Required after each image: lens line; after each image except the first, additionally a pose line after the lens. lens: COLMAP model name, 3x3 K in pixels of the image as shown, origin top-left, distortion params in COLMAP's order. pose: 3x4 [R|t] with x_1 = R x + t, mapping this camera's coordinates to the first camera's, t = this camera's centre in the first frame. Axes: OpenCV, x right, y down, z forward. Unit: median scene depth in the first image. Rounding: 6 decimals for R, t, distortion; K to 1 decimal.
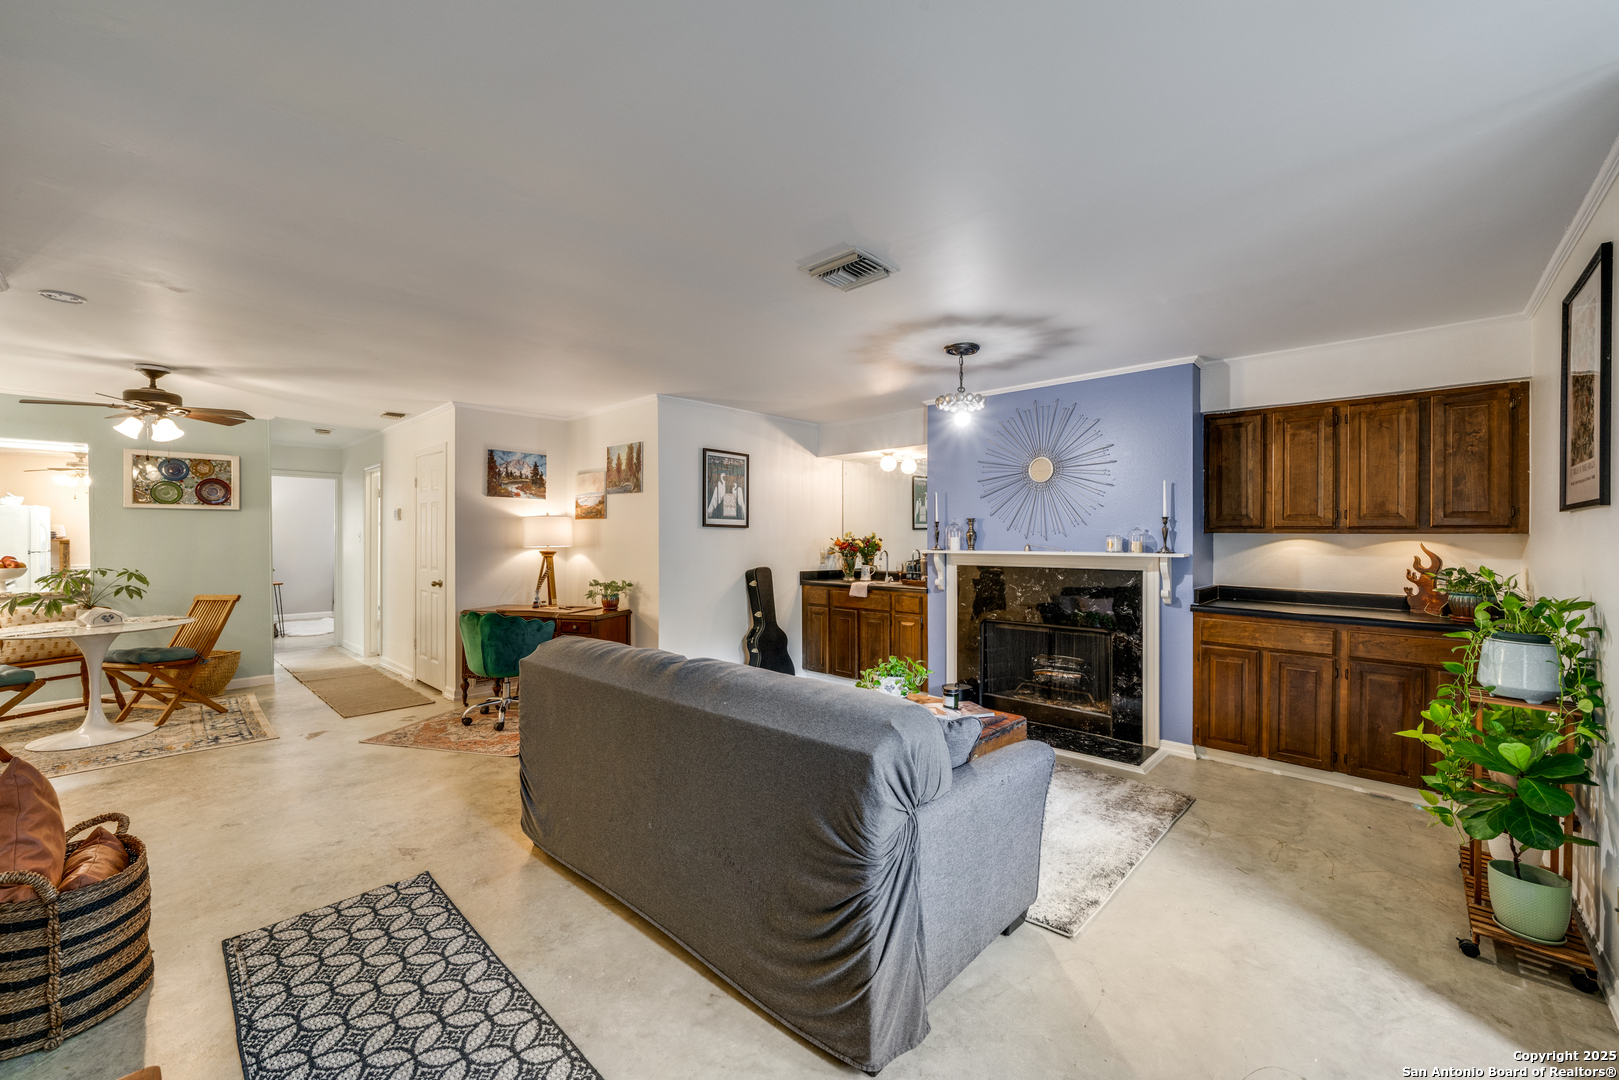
lens RADIAL K [[650.5, 0, 804.0], [0, 650.5, 538.9], [0, 0, 1]] dist [-0.002463, 0.000621]
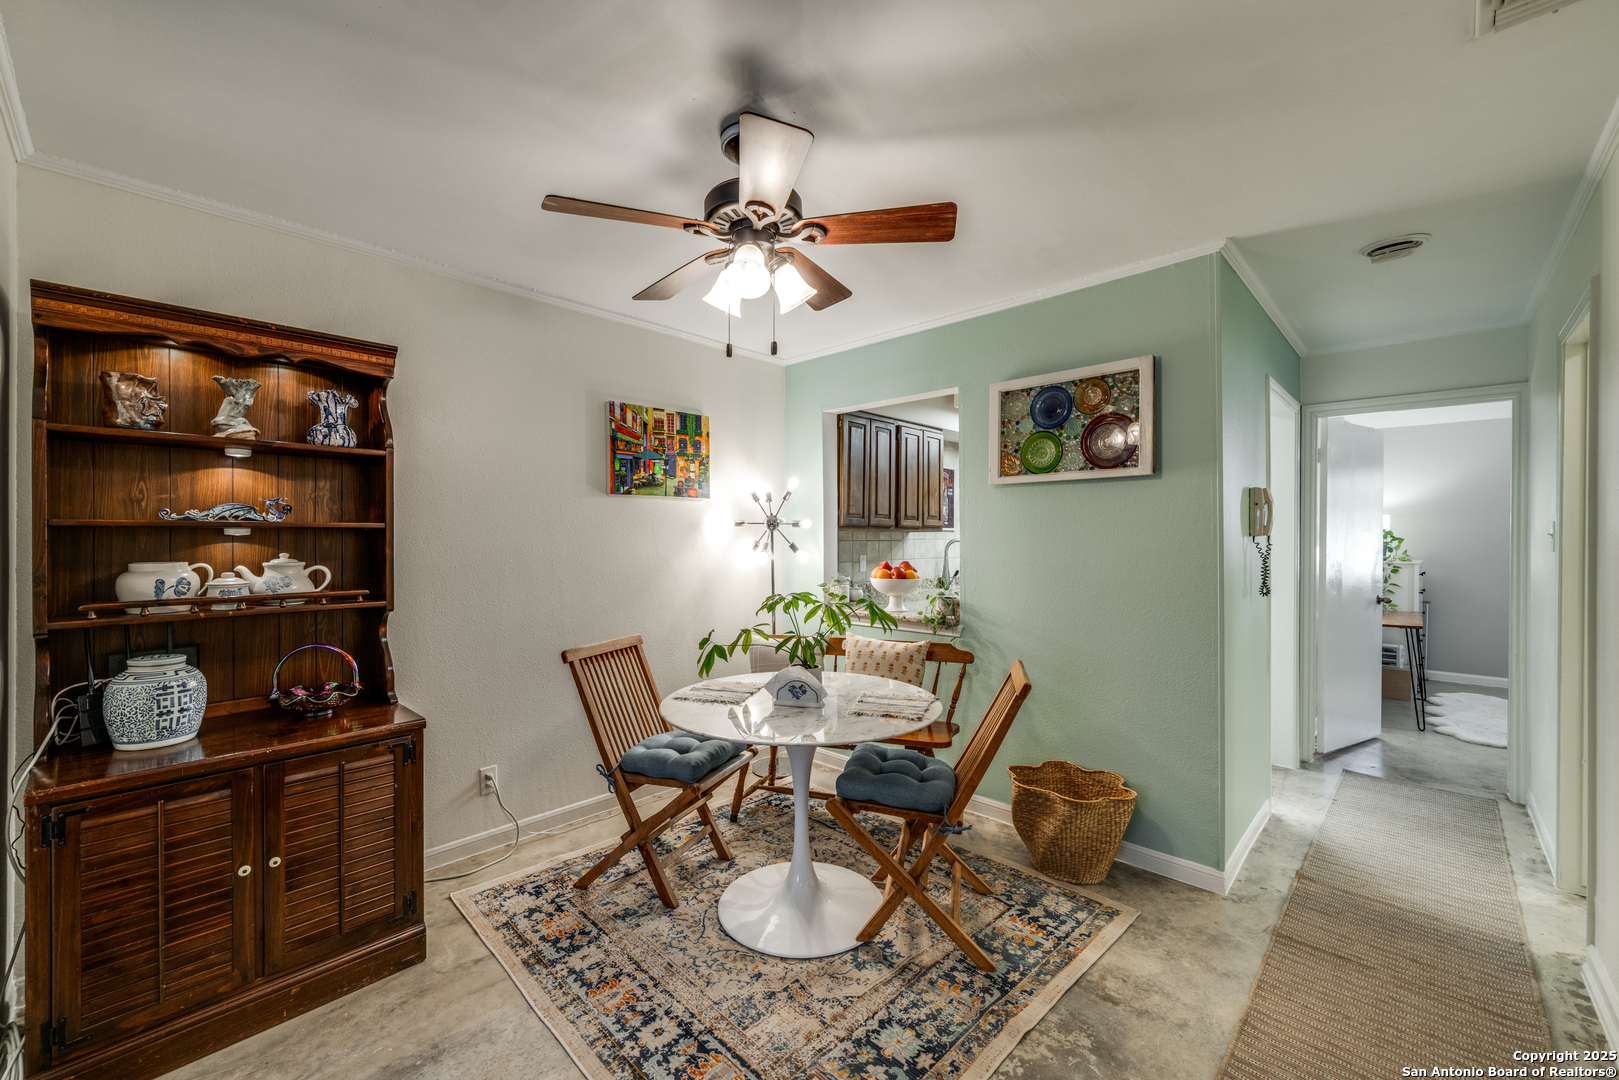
lens RADIAL K [[650.5, 0, 798.1], [0, 650.5, 536.9], [0, 0, 1]] dist [-0.002463, 0.000621]
pose [[-0.012912, -0.003839, -0.999909, -0.436760], [-0.007932, 0.999962, -0.003736, 0.001597], [0.999885, 0.007883, -0.012942, 0.793326]]
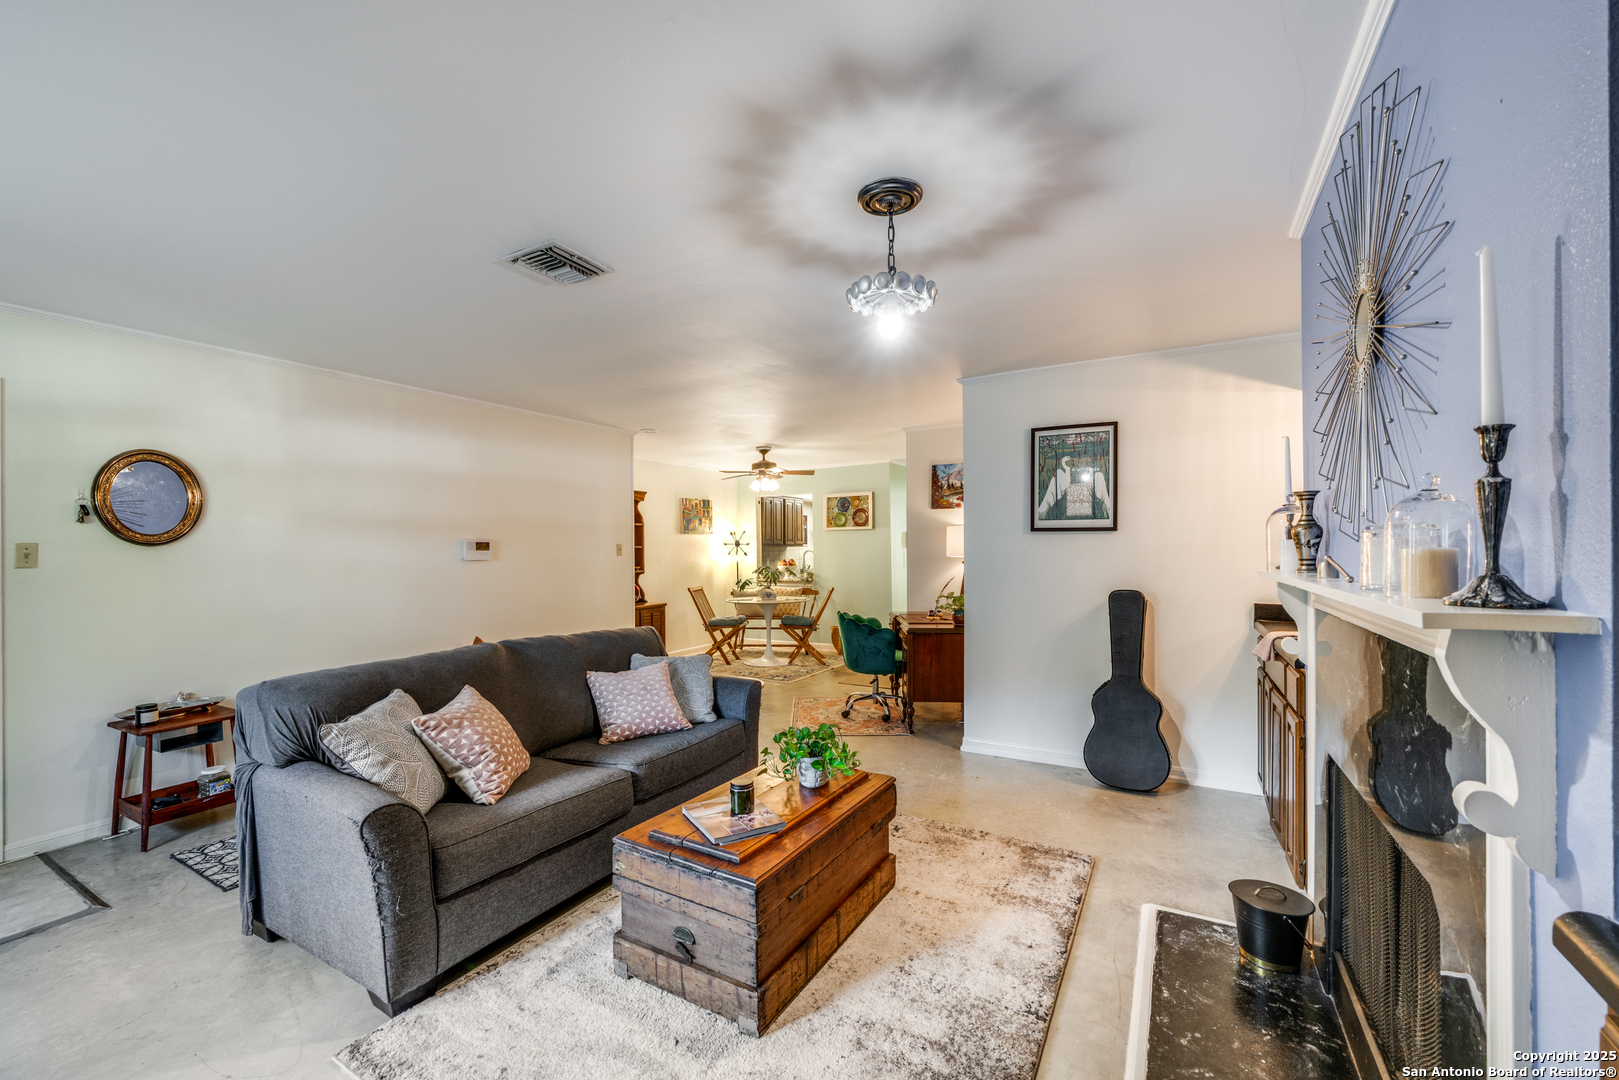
lens RADIAL K [[650.5, 0, 806.8], [0, 650.5, 548.7], [0, 0, 1]] dist [-0.002463, 0.000621]
pose [[0.231782, -0.004323, -0.972758, 0.509284], [0.003434, 0.999988, -0.003626, 0.003068], [0.972762, -0.002500, 0.231793, 0.549786]]
